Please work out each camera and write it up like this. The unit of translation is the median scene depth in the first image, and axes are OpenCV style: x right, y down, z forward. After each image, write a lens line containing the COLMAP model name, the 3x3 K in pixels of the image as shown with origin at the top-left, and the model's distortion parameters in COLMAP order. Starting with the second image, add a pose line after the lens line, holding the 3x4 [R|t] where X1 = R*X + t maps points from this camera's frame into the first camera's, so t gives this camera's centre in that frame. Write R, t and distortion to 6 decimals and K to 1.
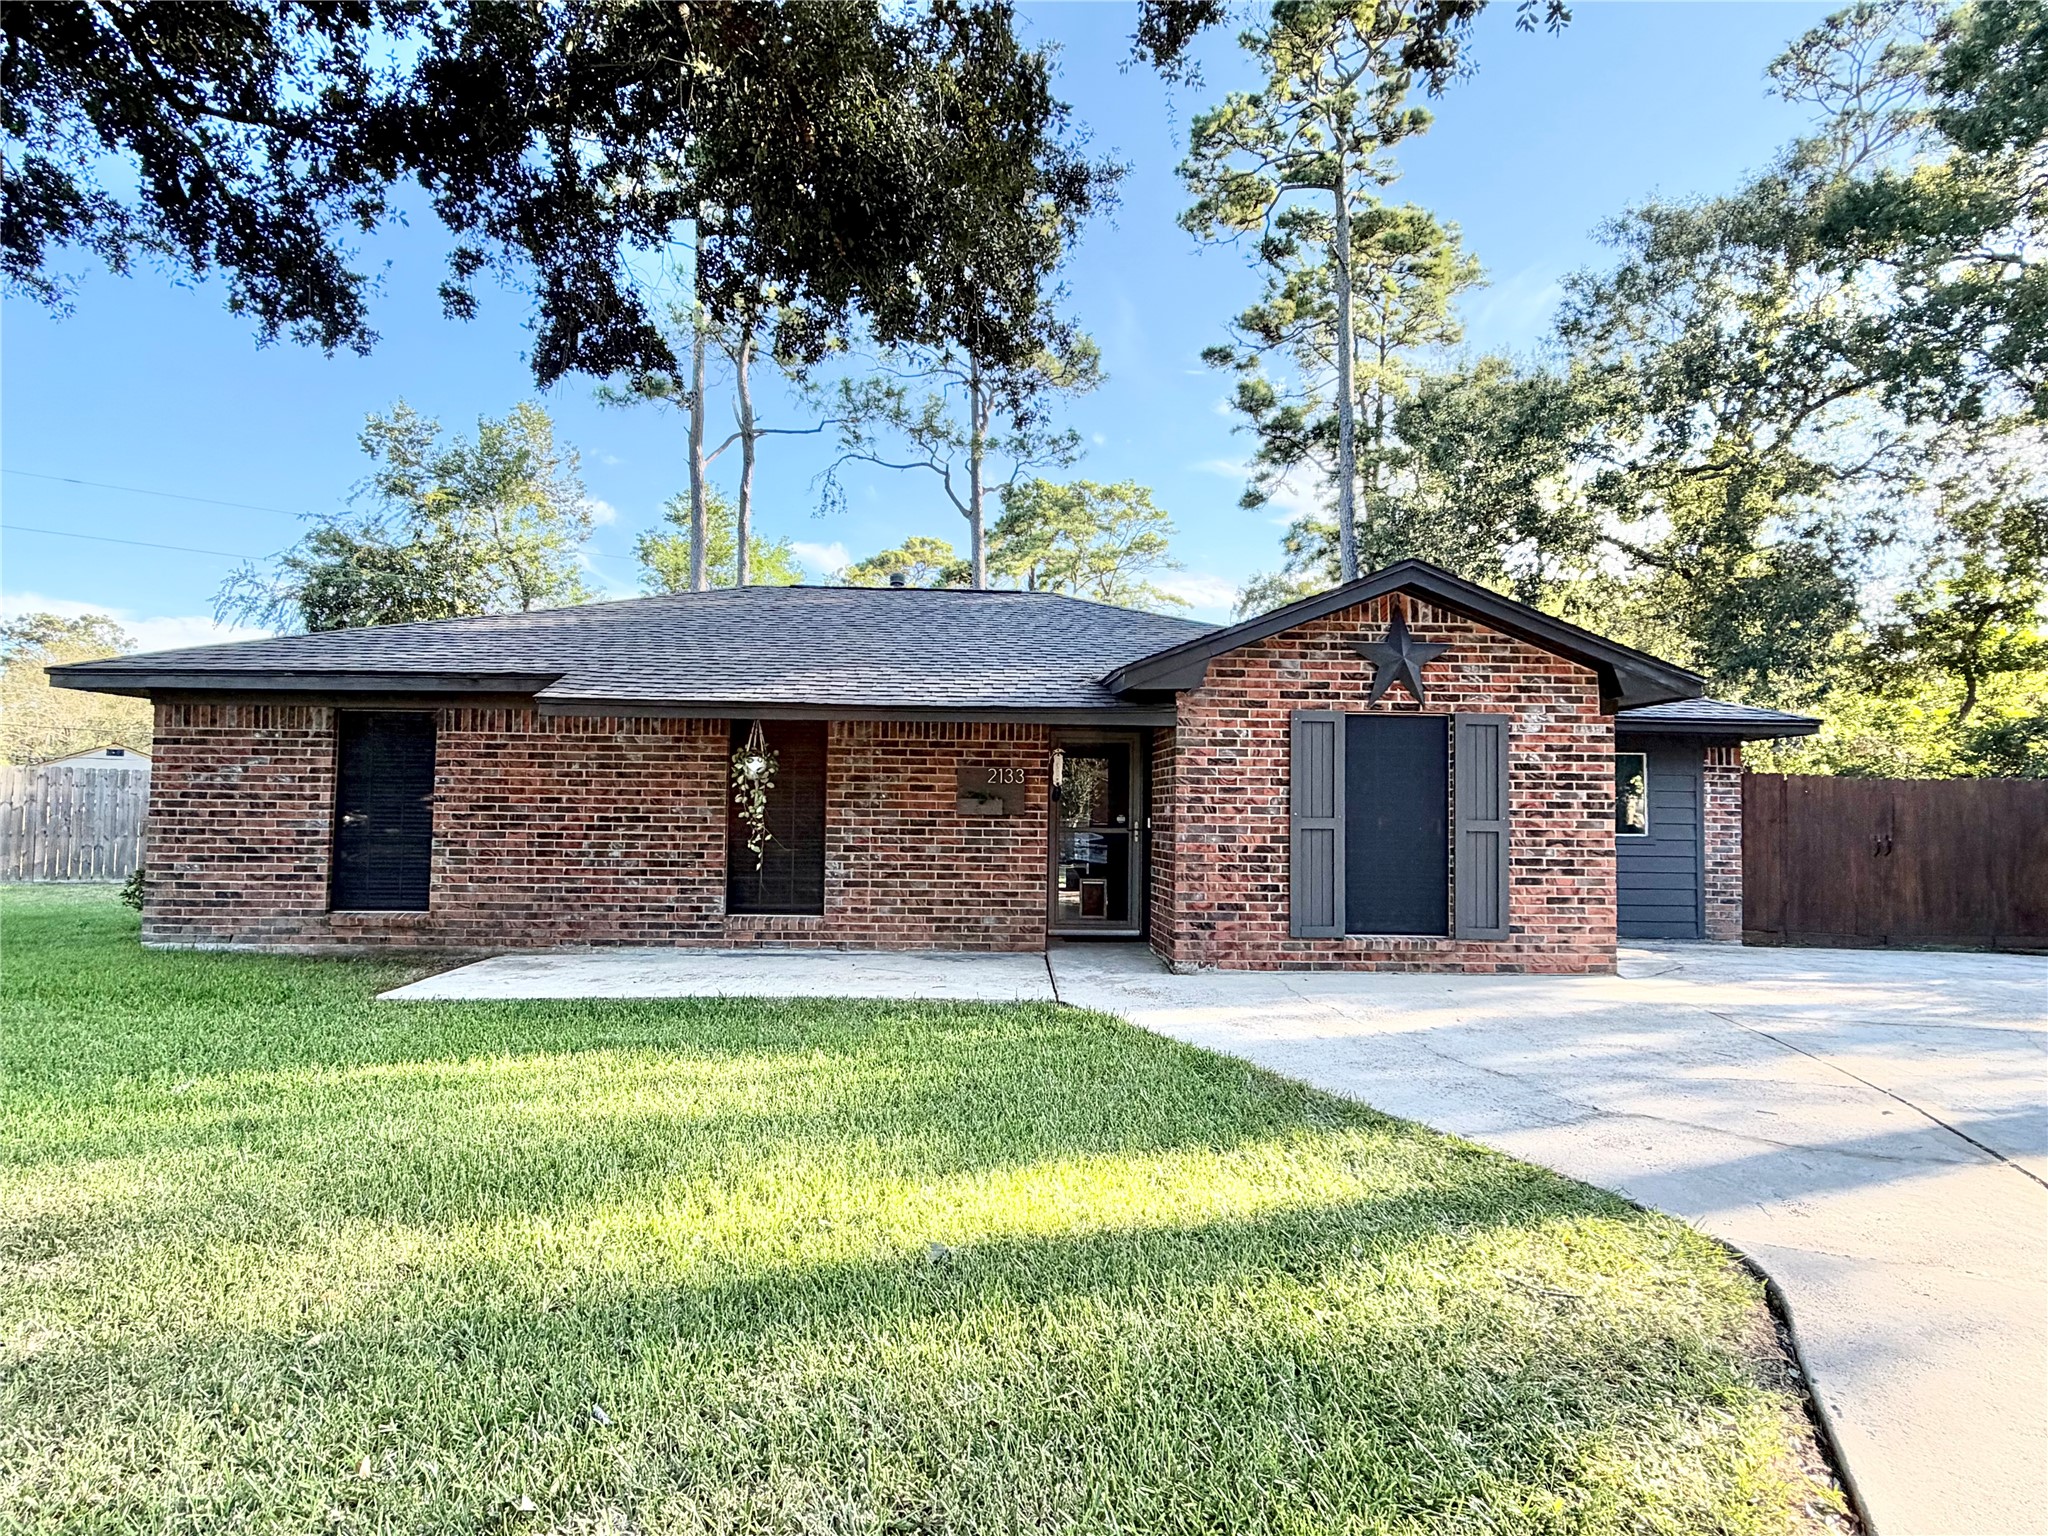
lens RADIAL K [[1119.8, 0, 1024.1], [0, 1119.8, 767.4], [0, 0, 1]] dist [-0.000077, 0.000899]
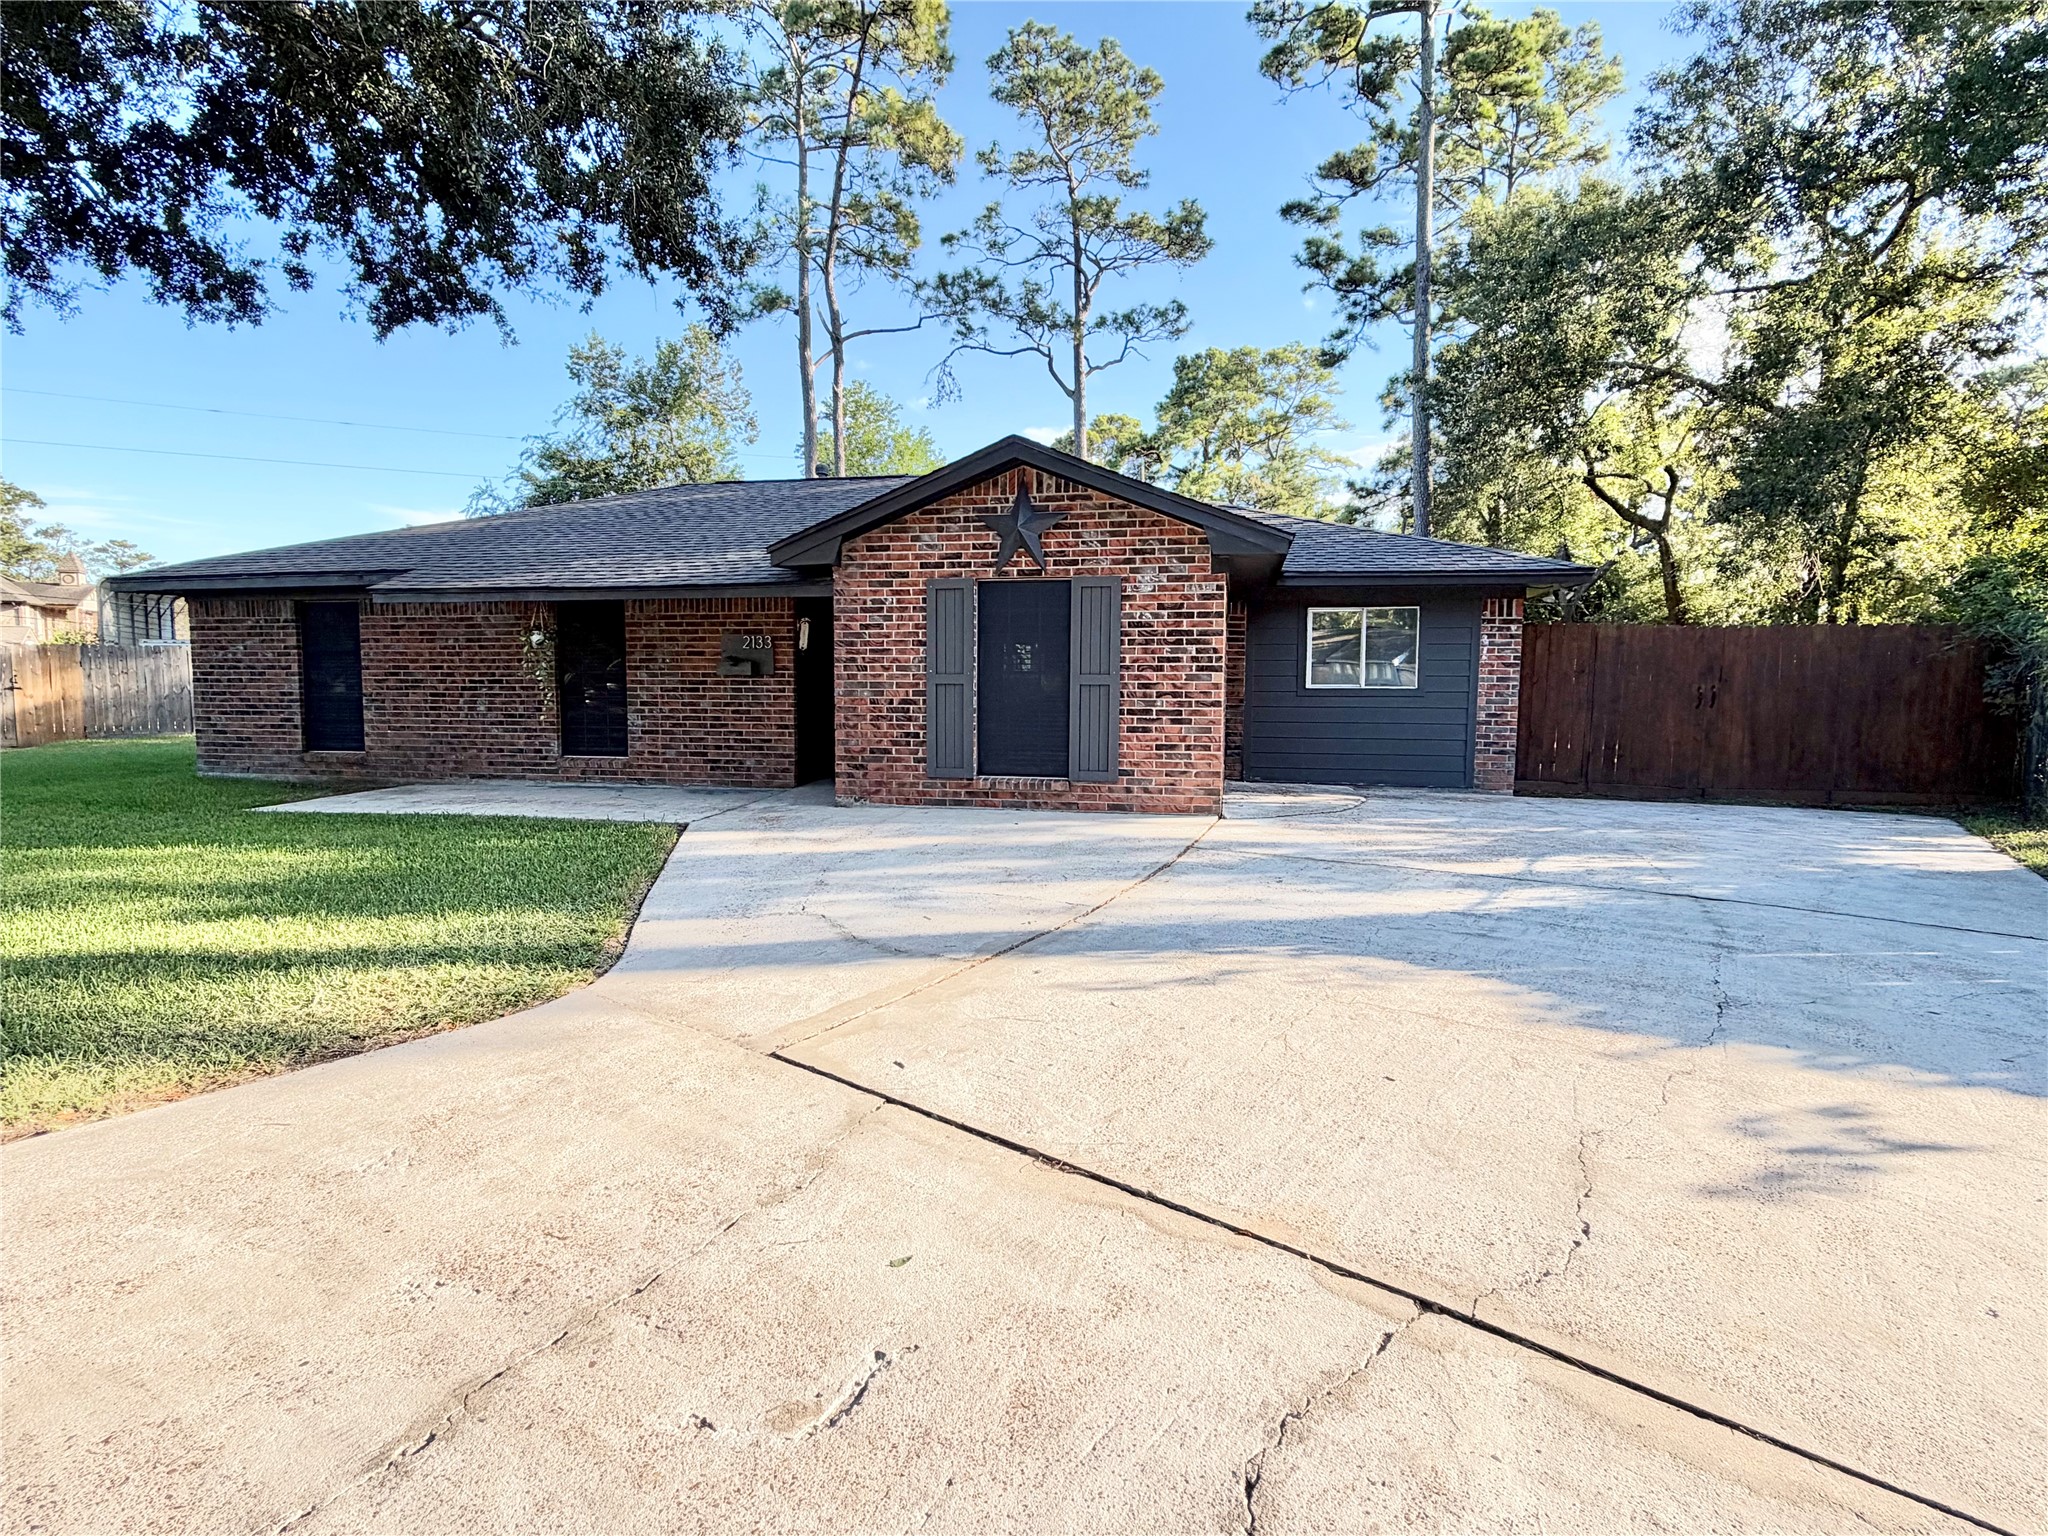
lens RADIAL K [[1026.4, 0, 1022.5], [0, 1026.4, 770.1], [0, 0, 1]] dist [0.000029, 0.000406]
pose [[0.971202, 0.010514, -0.238024, 0.527110], [0.020959, 0.991383, 0.129308, 0.007547], [0.237332, -0.130573, 0.962613, -0.003322]]
